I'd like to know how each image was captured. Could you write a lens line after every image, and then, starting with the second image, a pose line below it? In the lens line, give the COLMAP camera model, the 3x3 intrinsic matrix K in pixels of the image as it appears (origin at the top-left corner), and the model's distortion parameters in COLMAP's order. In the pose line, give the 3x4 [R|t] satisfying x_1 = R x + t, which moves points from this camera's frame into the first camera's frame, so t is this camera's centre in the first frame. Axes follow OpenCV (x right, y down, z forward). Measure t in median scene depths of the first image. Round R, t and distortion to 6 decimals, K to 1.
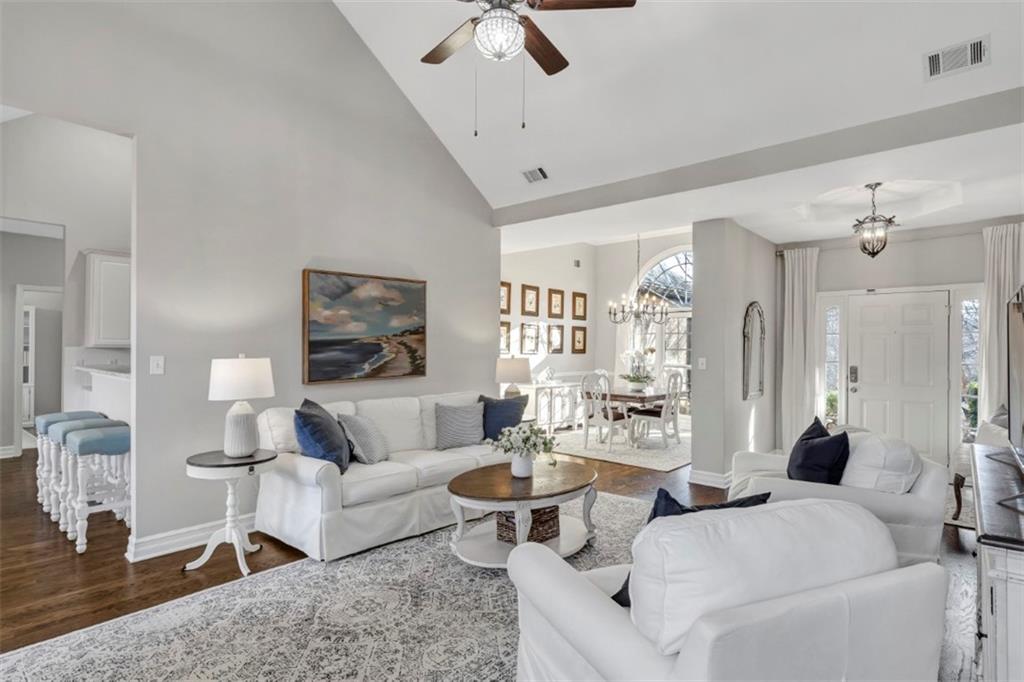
lens RADIAL K [[528.7, 0, 511.7], [0, 528.7, 346.7], [0, 0, 1]] dist [-0.001438, -0.000216]
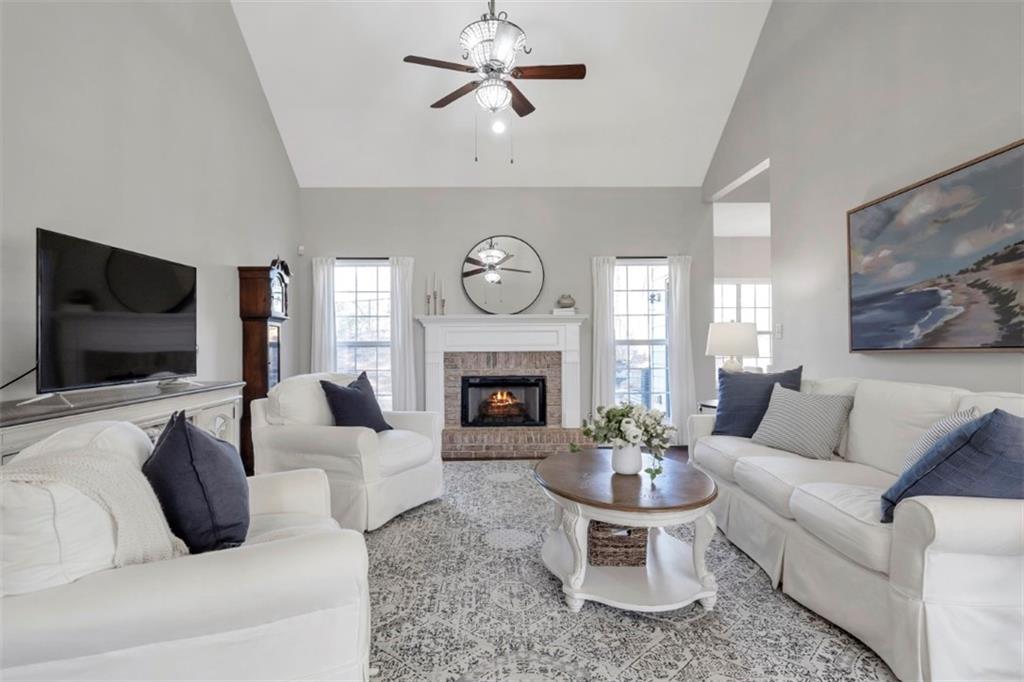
lens RADIAL K [[528.7, 0, 509.7], [0, 528.7, 342.8], [0, 0, 1]] dist [-0.001438, -0.000216]
pose [[-0.742198, -0.007580, -0.670138, 0.489384], [0.000367, 0.999931, -0.011716, 0.057978], [0.670181, -0.008941, -0.742144, 1.121049]]
